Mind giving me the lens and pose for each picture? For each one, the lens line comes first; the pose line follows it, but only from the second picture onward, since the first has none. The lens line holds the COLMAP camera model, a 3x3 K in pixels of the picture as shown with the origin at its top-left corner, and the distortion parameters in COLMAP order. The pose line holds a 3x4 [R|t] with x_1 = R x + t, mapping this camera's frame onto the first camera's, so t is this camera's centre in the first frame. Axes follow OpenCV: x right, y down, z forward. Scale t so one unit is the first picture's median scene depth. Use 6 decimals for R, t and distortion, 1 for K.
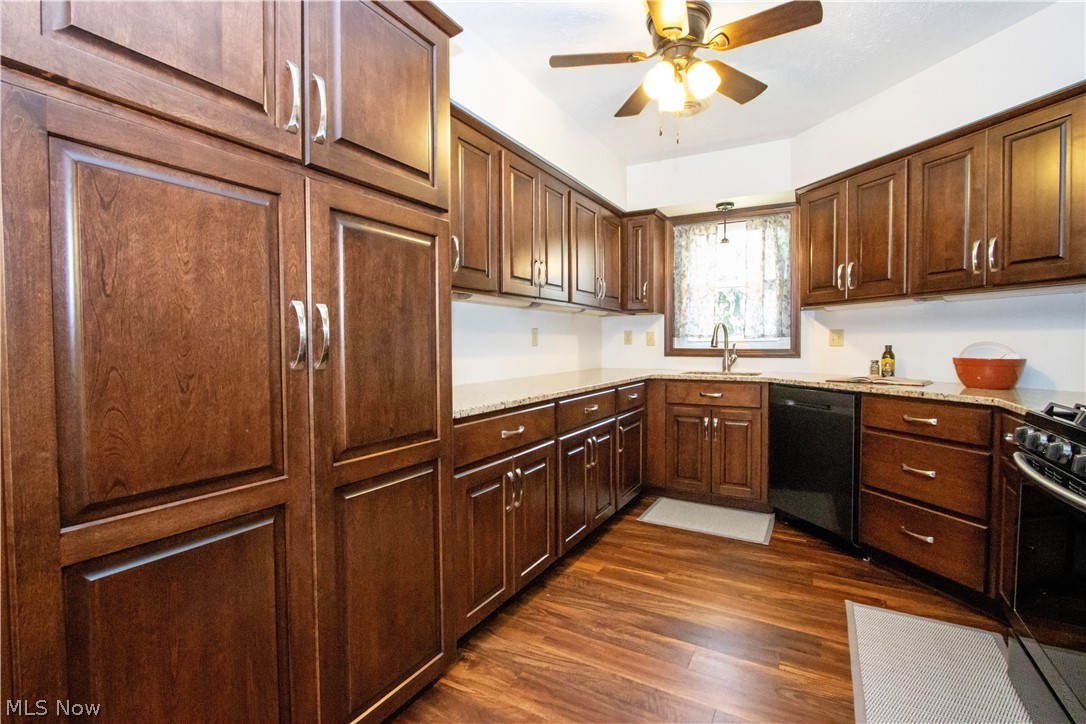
lens RADIAL K [[504.4, 0, 539.9], [0, 504.4, 358.3], [0, 0, 1]] dist [-0.011139, 0.000018]
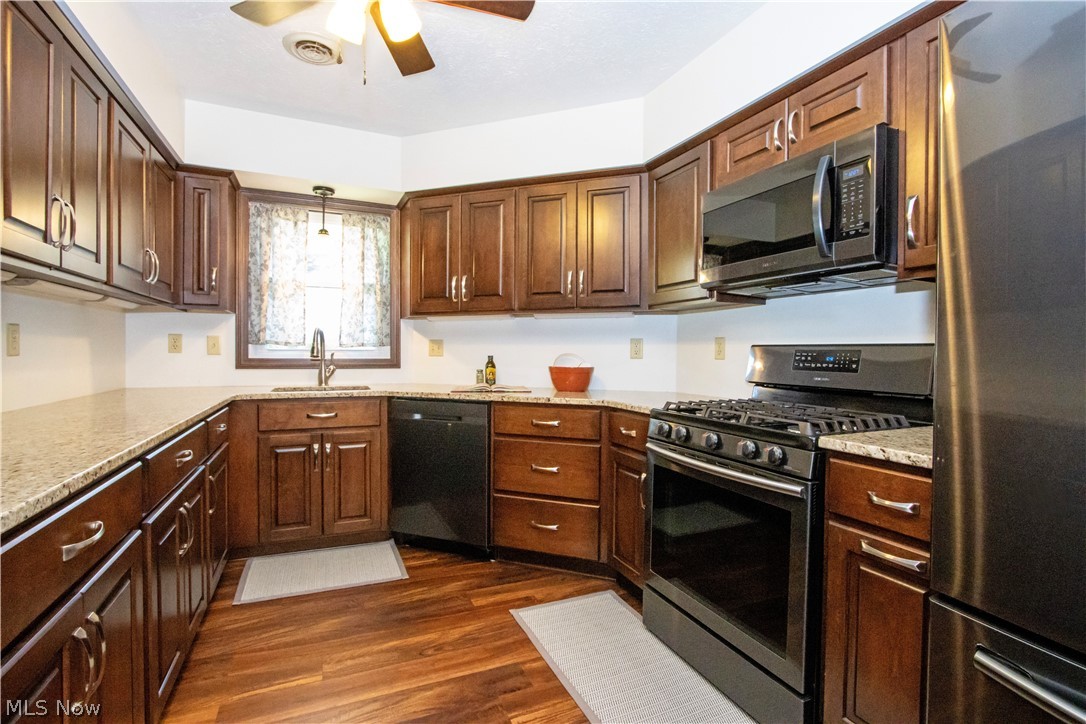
lens RADIAL K [[504.4, 0, 539.9], [0, 504.4, 358.3], [0, 0, 1]] dist [-0.011139, 0.000018]
pose [[0.597635, -0.003370, 0.801761, -0.110555], [0.015404, 0.999855, -0.007280, -0.009691], [-0.801620, 0.016701, 0.597600, 0.235590]]
